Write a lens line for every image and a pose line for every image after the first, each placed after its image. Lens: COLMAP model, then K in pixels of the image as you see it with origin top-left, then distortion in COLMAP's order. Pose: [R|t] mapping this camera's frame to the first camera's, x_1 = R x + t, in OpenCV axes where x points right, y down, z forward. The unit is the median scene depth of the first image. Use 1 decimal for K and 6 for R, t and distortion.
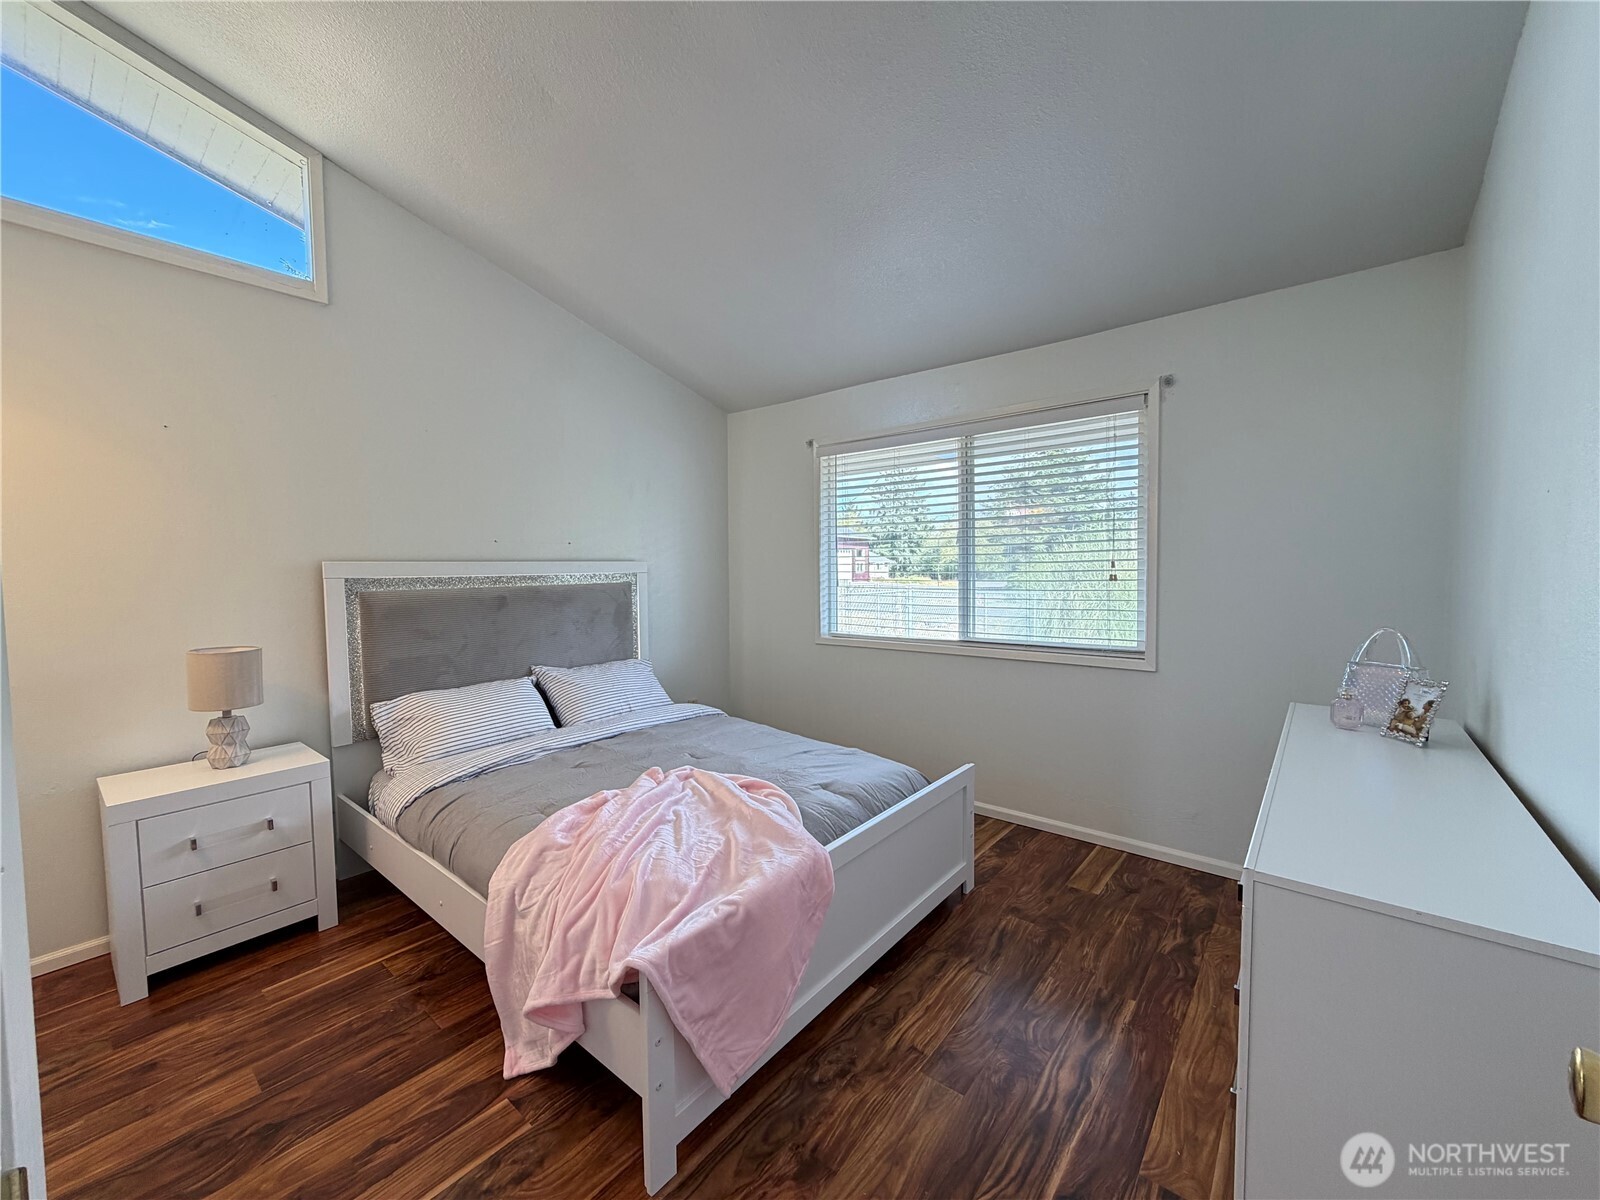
lens RADIAL K [[635.8, 0, 793.4], [0, 635.8, 601.4], [0, 0, 1]] dist [0.001797, 0.000000]
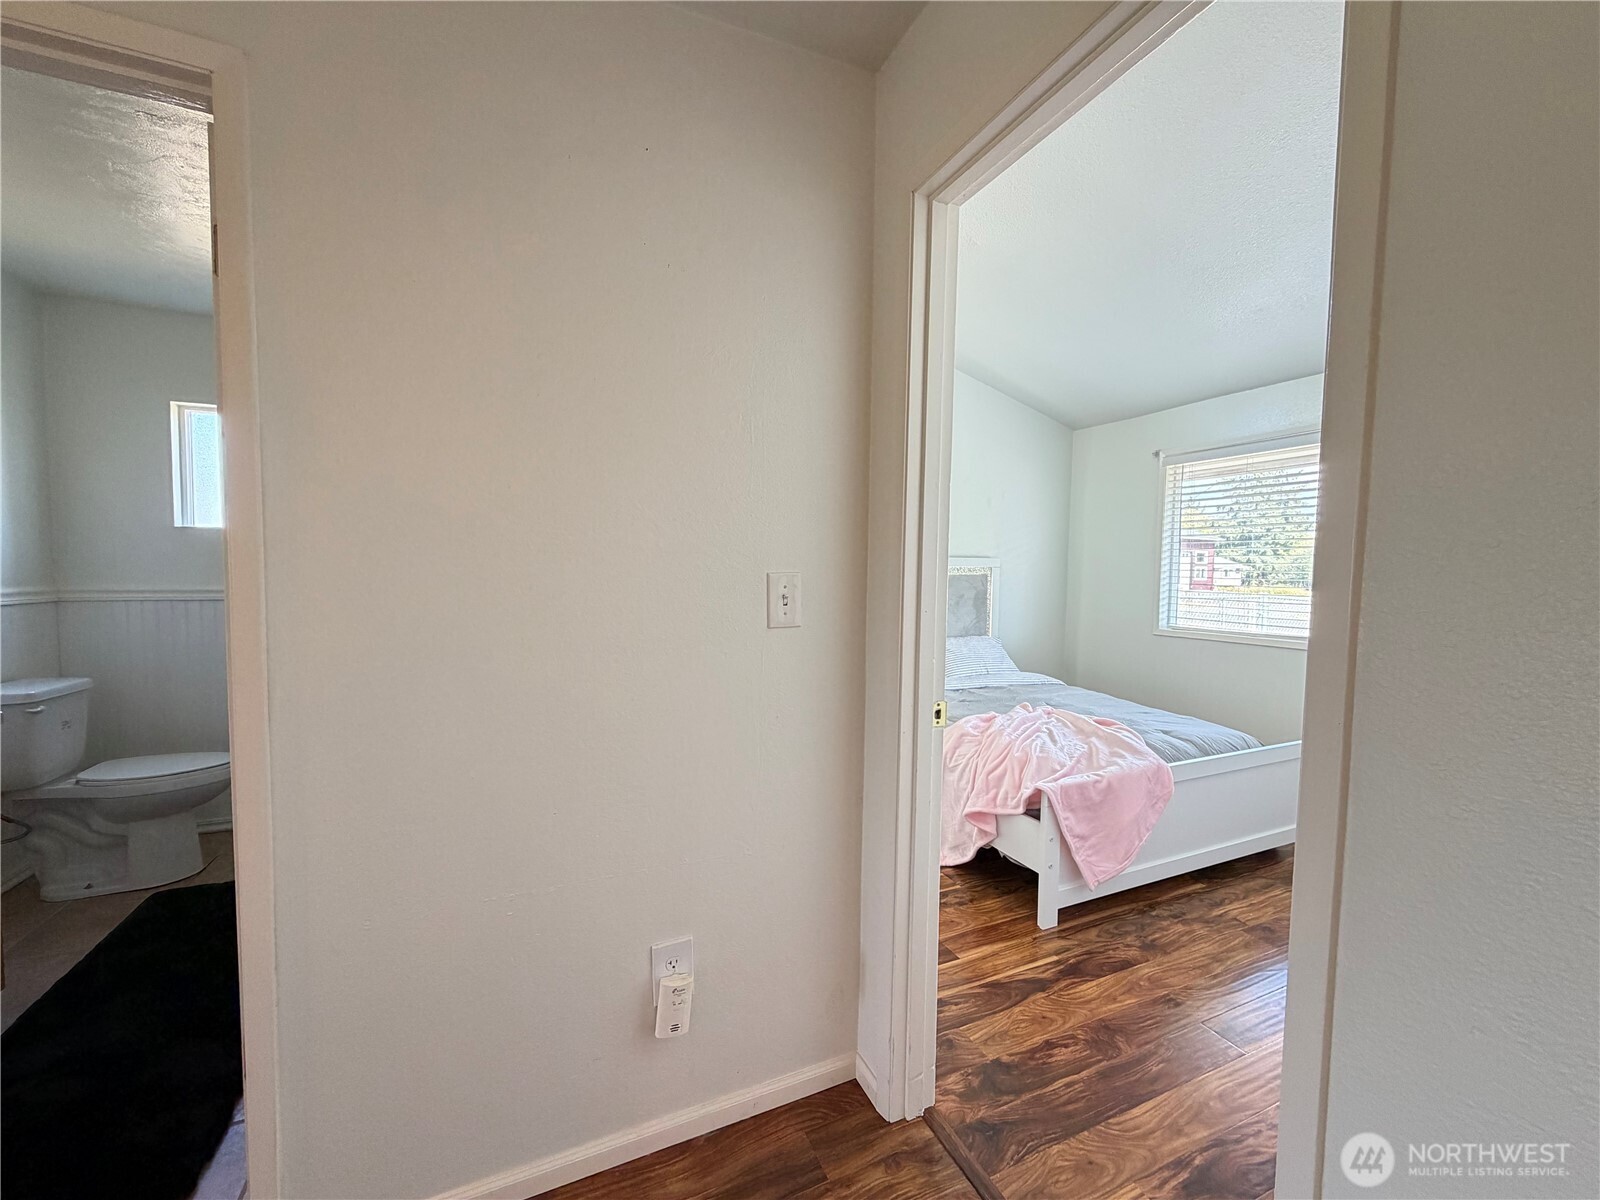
lens RADIAL K [[635.8, 0, 793.4], [0, 635.8, 601.4], [0, 0, 1]] dist [0.001797, 0.000000]
pose [[0.893783, 0.042898, -0.446443, -0.072843], [-0.043791, 0.999006, 0.008322, 0.059865], [0.446356, 0.012112, 0.894774, -0.604274]]
